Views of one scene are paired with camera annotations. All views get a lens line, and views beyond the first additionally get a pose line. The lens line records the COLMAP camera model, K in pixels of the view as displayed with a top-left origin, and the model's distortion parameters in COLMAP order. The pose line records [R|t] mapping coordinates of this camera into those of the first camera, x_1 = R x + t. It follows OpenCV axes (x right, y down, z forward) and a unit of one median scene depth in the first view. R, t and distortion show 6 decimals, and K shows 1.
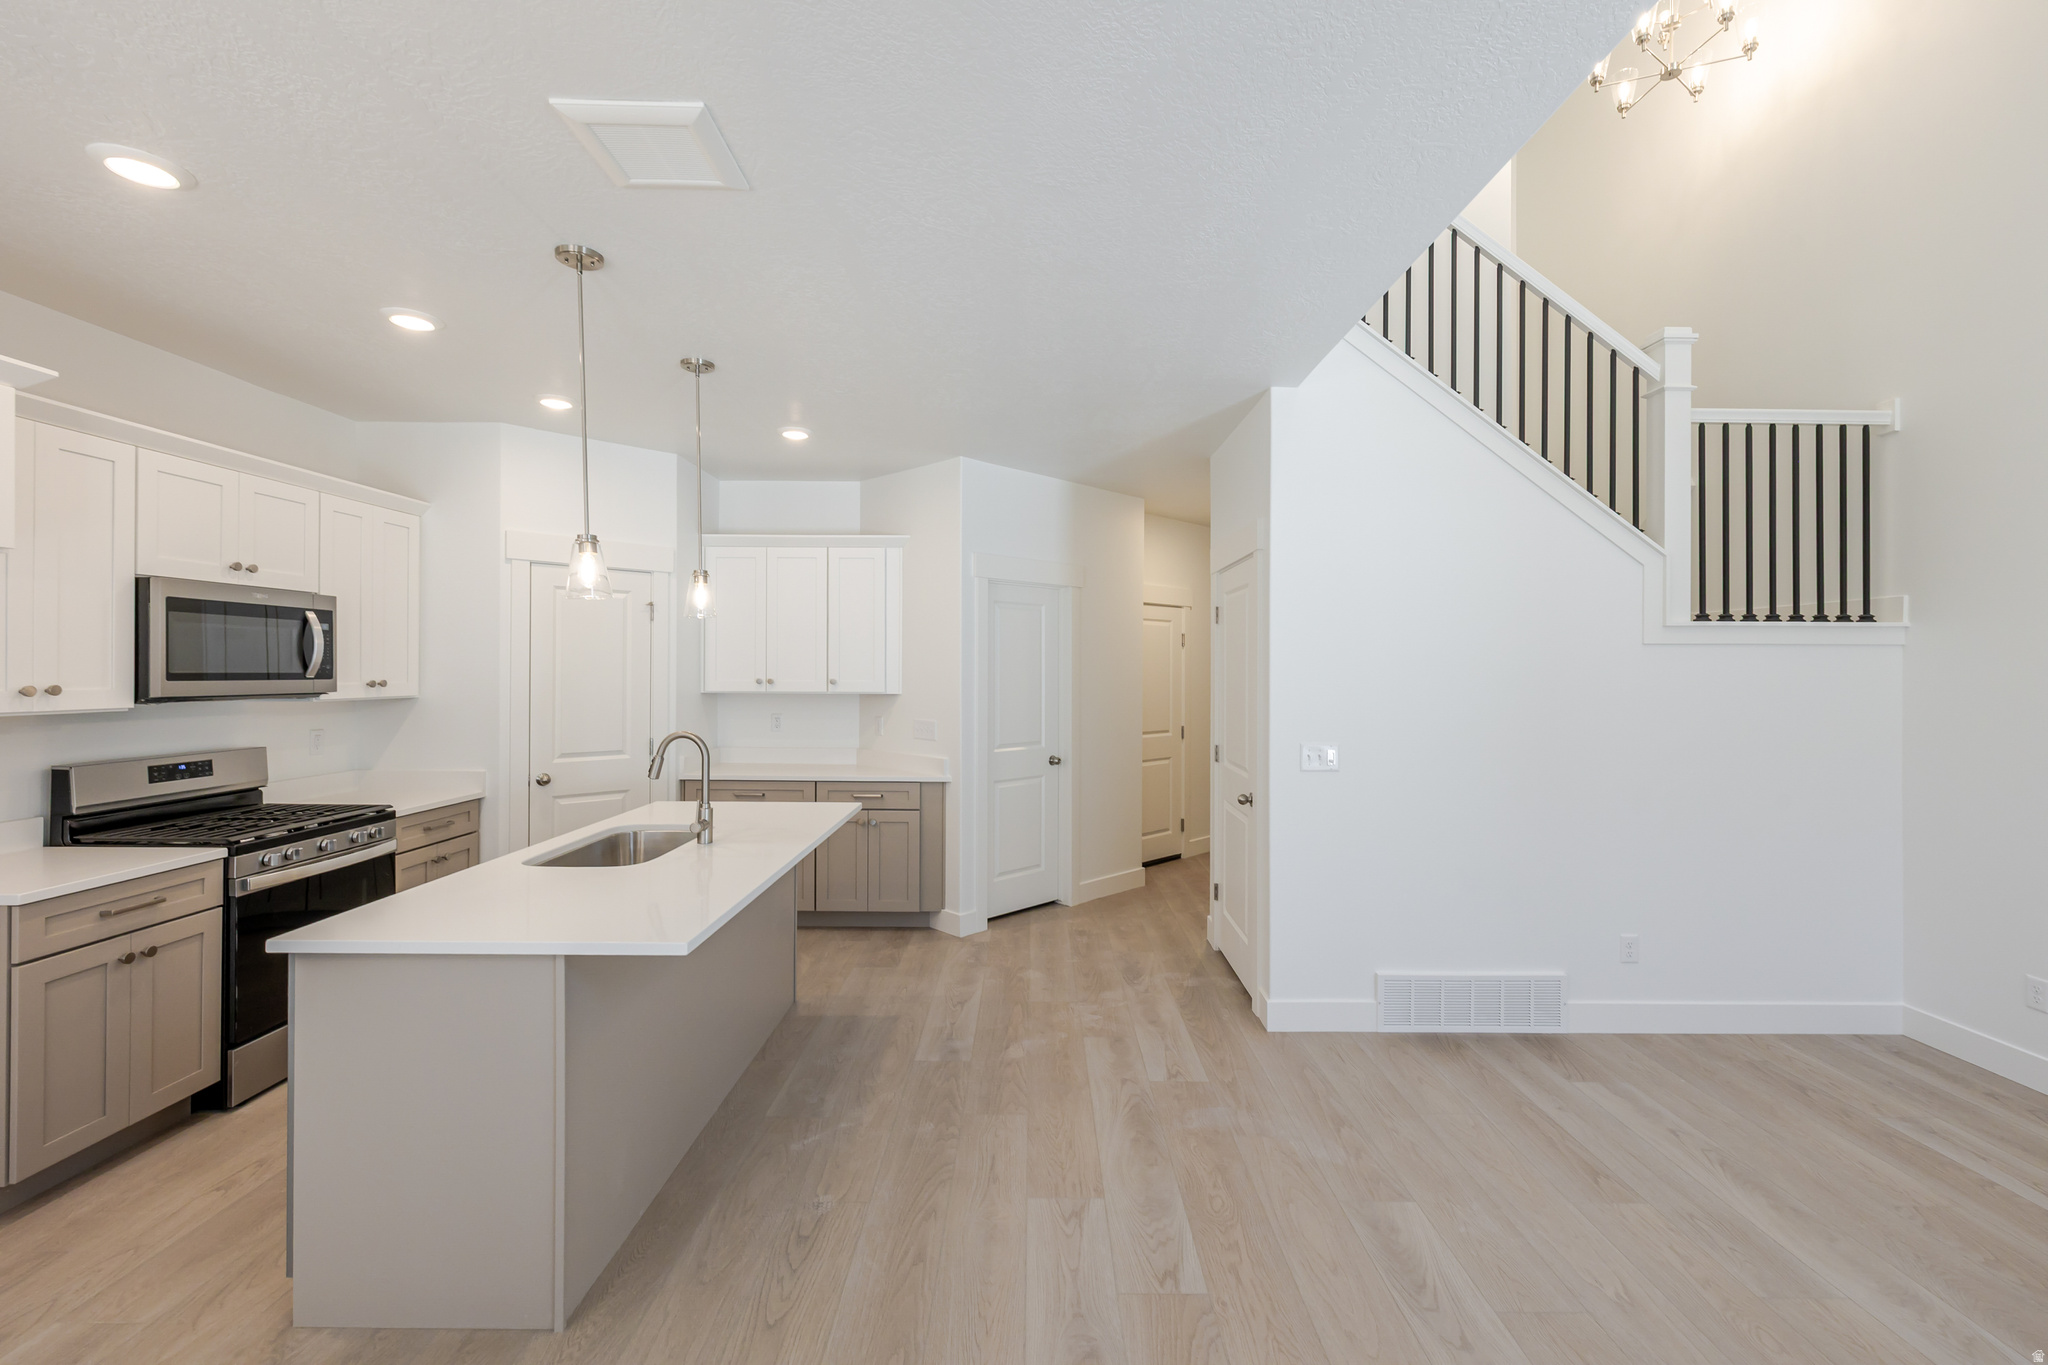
lens RADIAL K [[874.0, 0, 1041.5], [0, 874.0, 670.1], [0, 0, 1]] dist [0.001216, 0.000211]
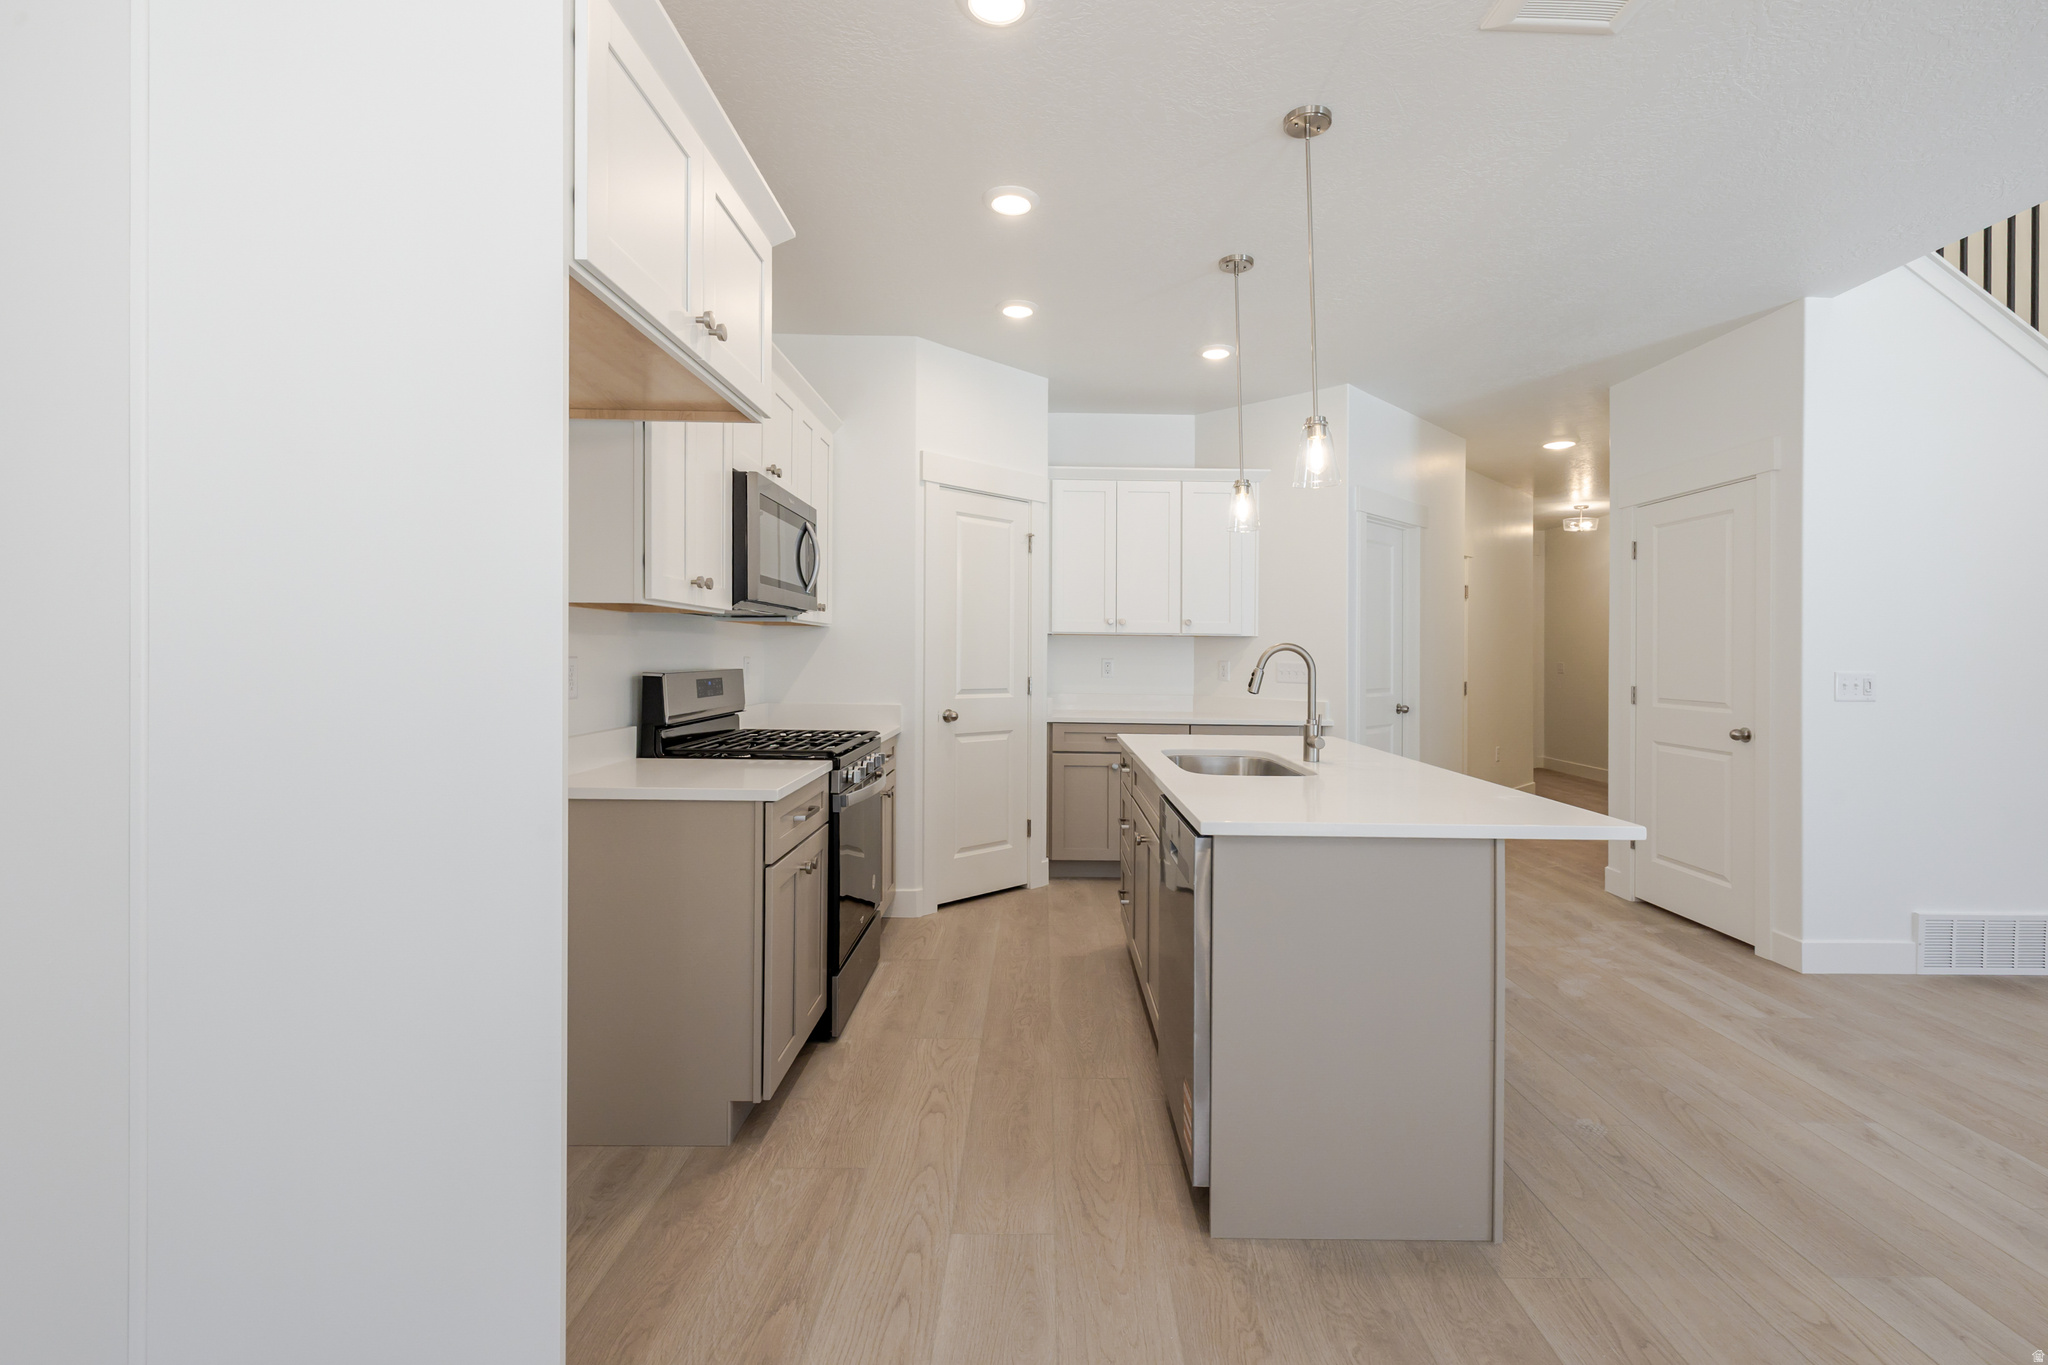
lens RADIAL K [[909.4, 0, 1055.8], [0, 909.4, 656.2], [0, 0, 1]] dist [0.000927, -0.000037]
pose [[0.999905, 0.006838, 0.011986, -0.570771], [-0.006860, 0.999975, 0.001856, 0.071421], [-0.011973, -0.001938, 0.999926, 0.018771]]
